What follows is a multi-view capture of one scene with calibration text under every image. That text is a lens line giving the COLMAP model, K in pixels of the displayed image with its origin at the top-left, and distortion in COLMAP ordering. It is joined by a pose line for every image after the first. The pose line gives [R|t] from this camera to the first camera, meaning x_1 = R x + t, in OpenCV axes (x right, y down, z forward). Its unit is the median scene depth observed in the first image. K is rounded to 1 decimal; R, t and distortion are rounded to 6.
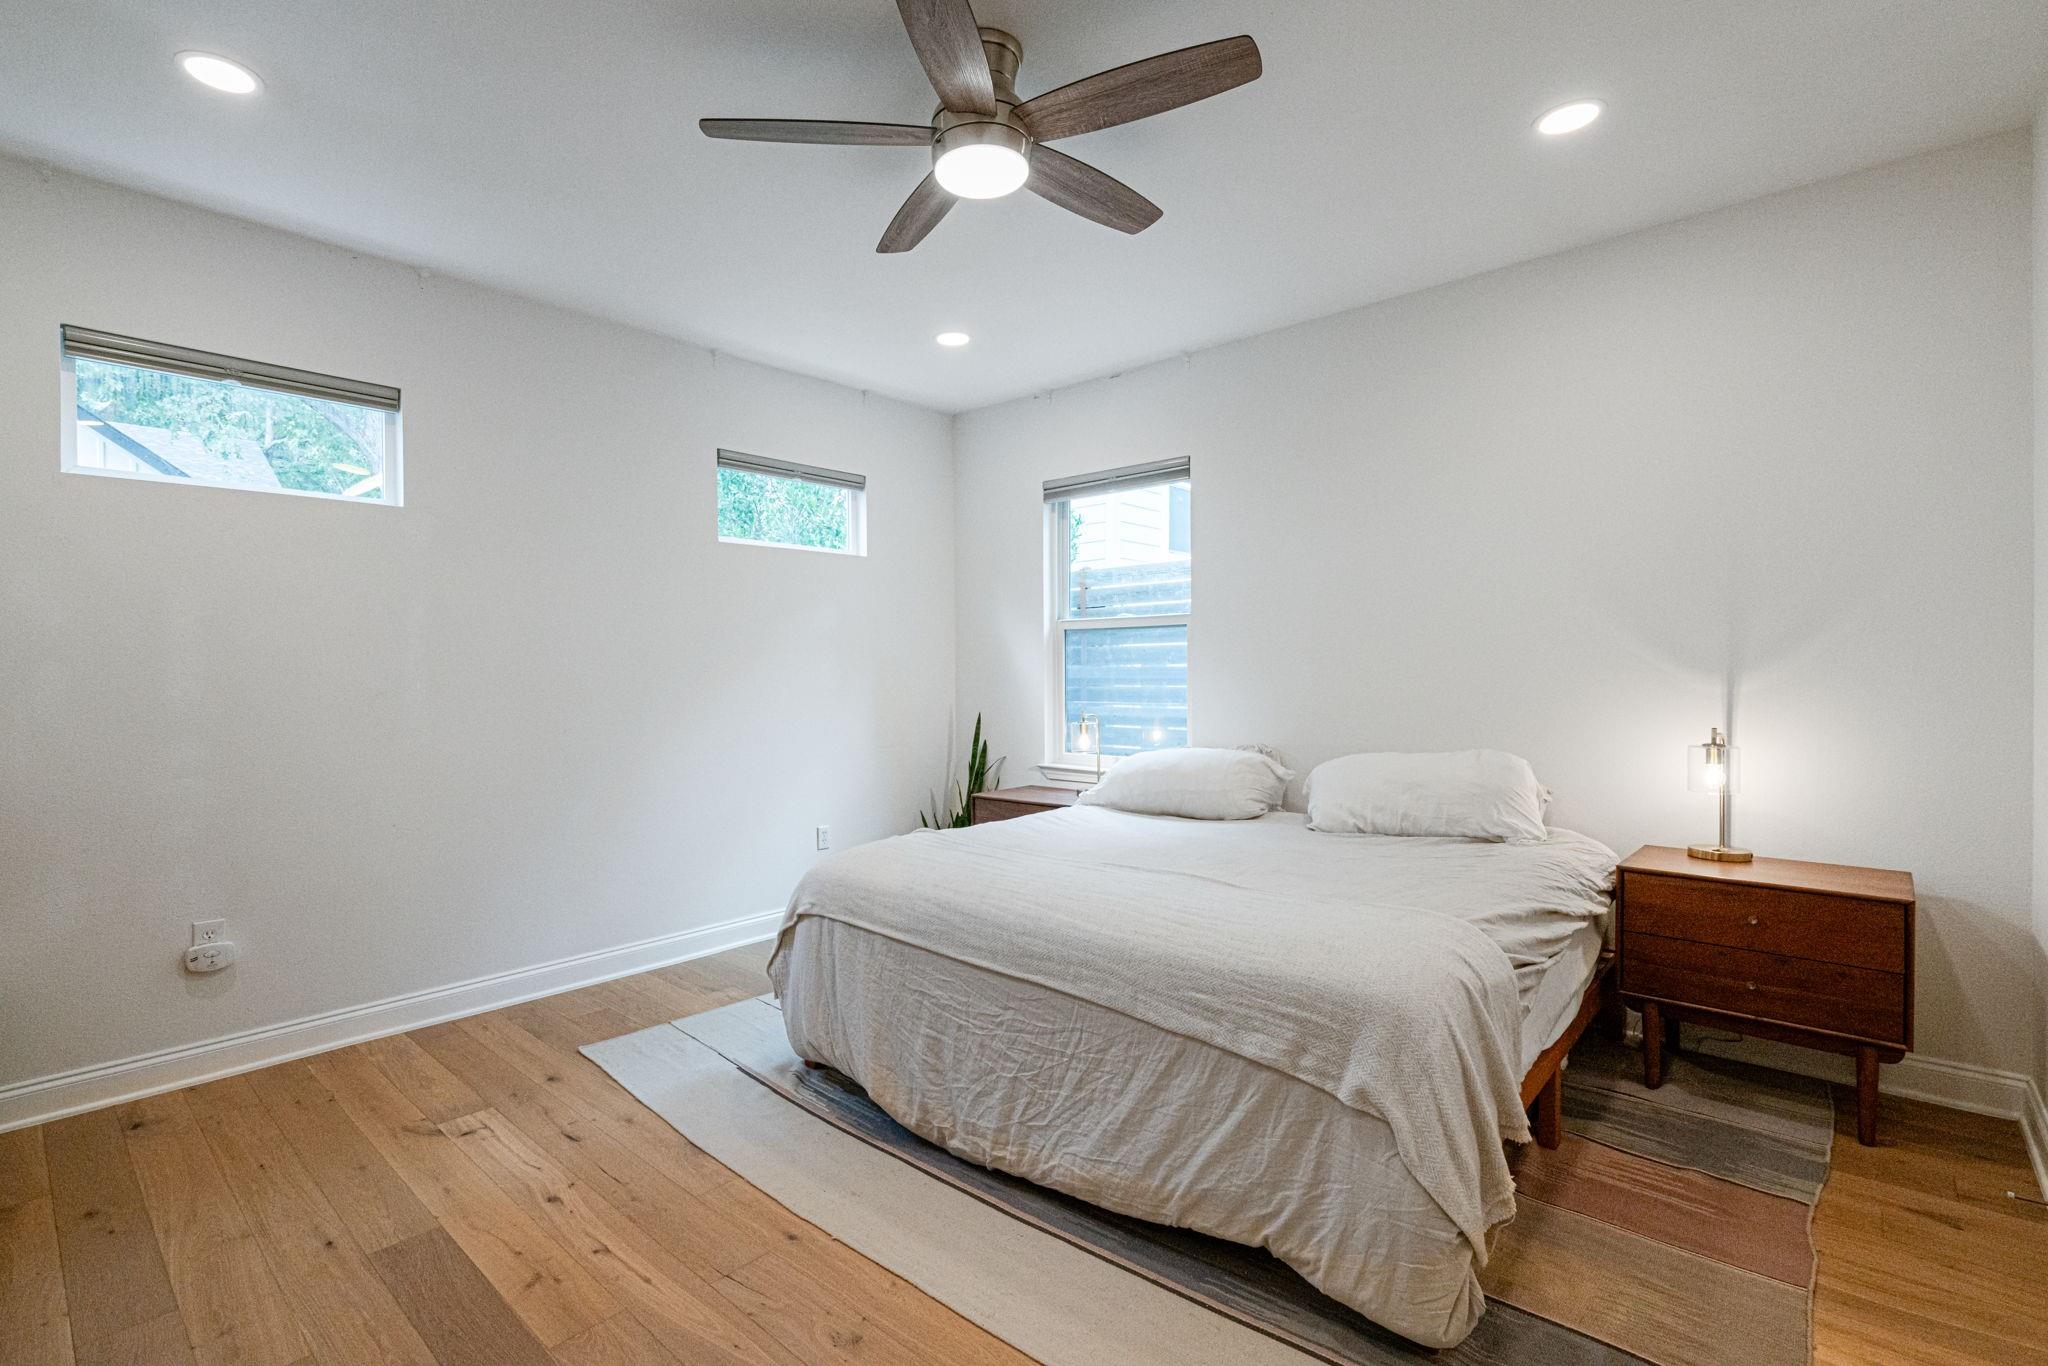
lens RADIAL K [[978.3, 0, 1024.0], [0, 978.3, 683.0], [0, 0, 1]] dist [-0.000637, 0.000093]
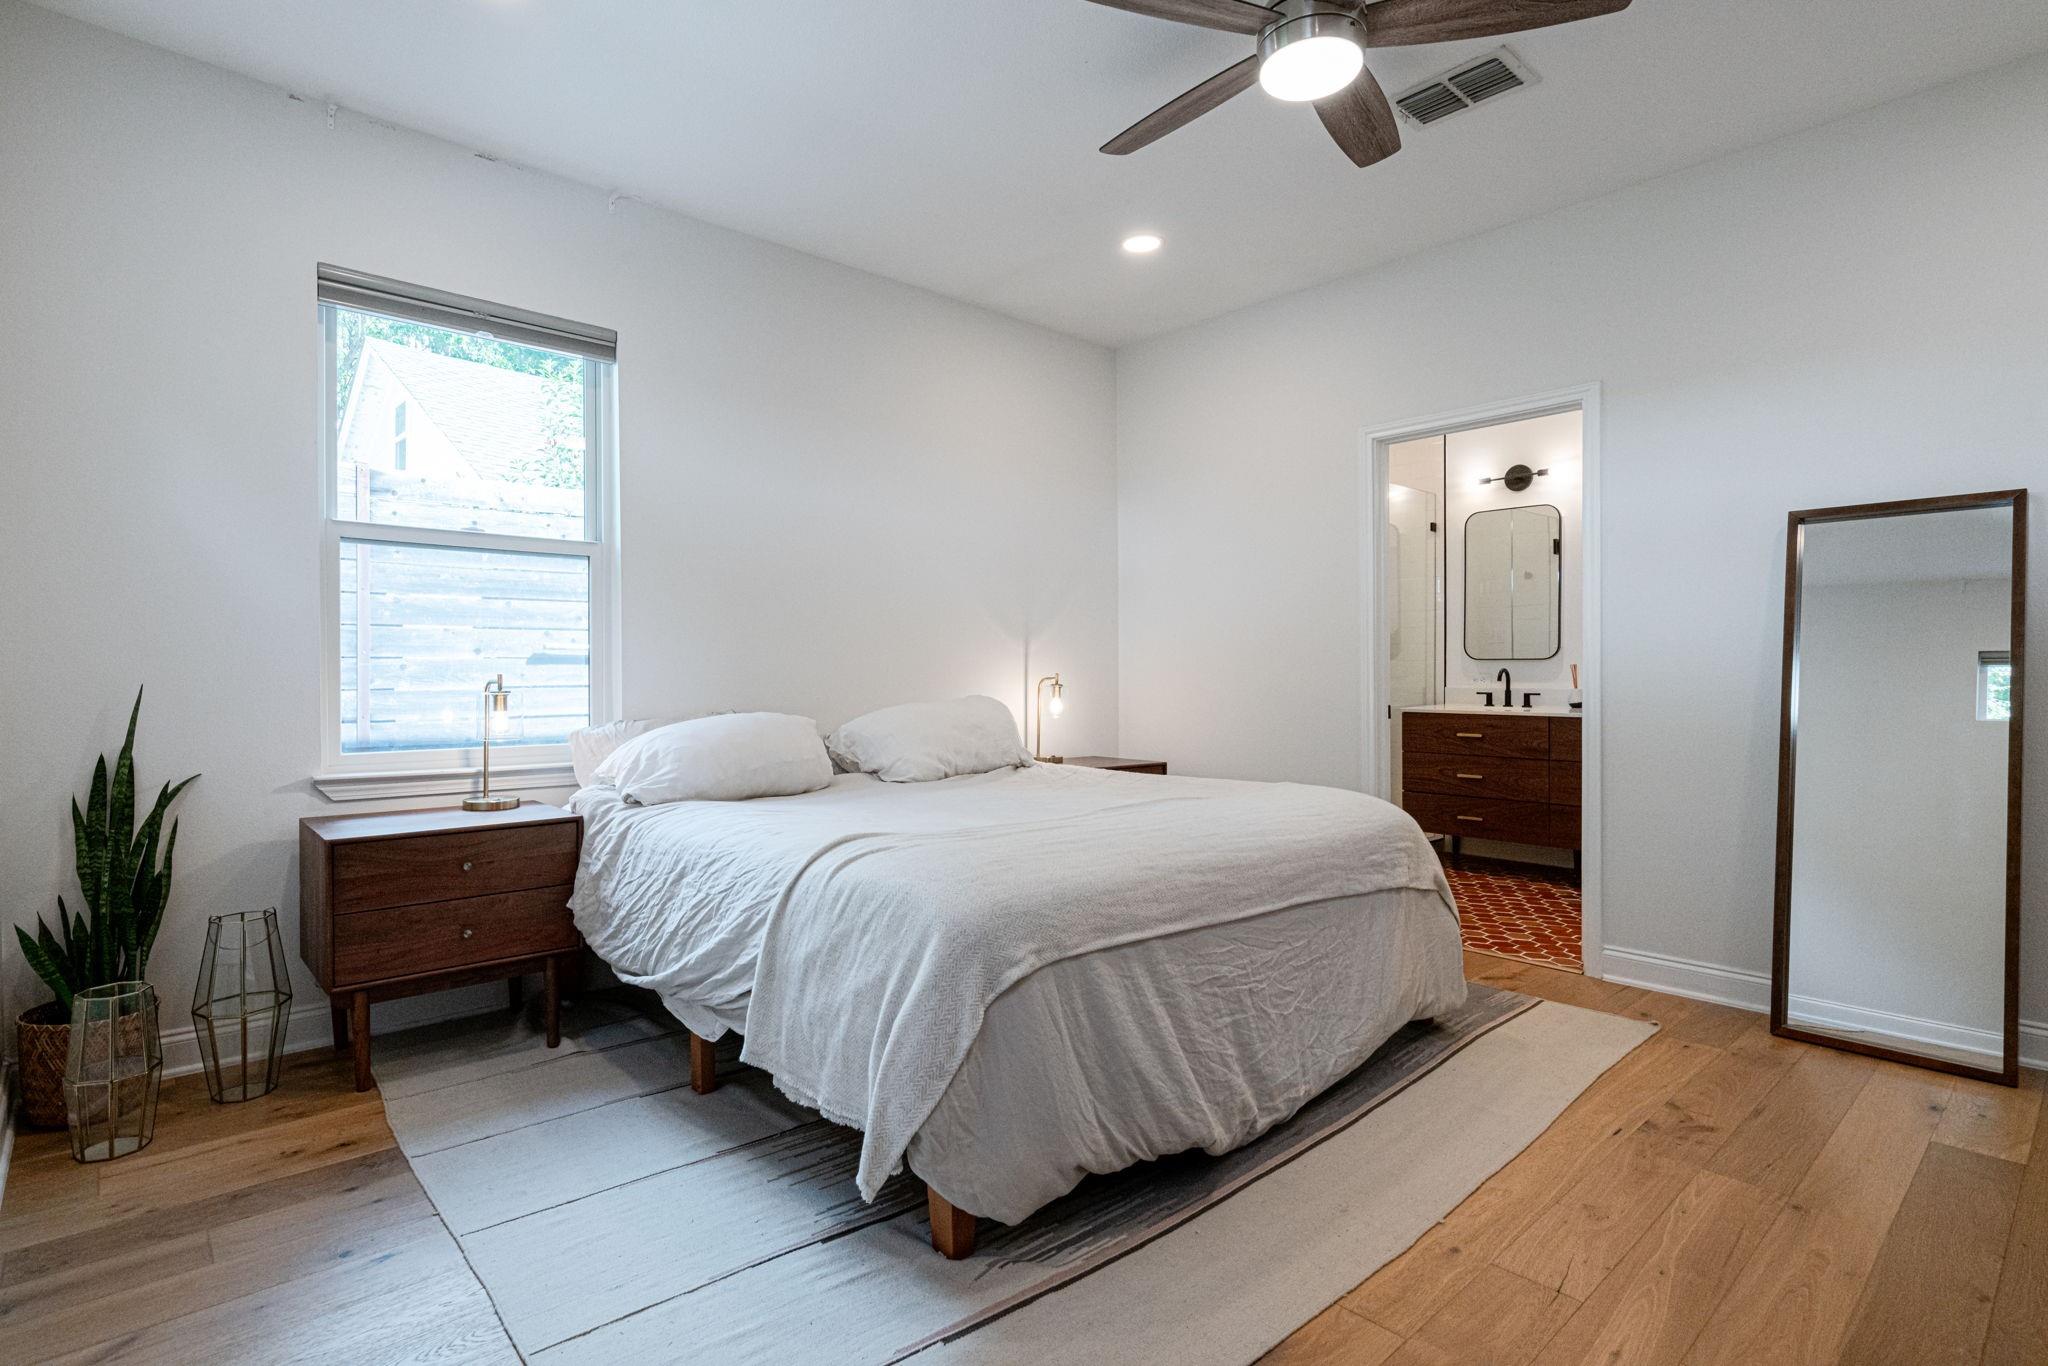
lens RADIAL K [[978.3, 0, 1024.0], [0, 978.3, 683.0], [0, 0, 1]] dist [-0.000637, 0.000093]
pose [[0.109354, -0.006075, 0.993984, -0.878618], [0.013679, 0.999896, 0.004607, 0.060137], [-0.993909, 0.013093, 0.109426, 1.005414]]
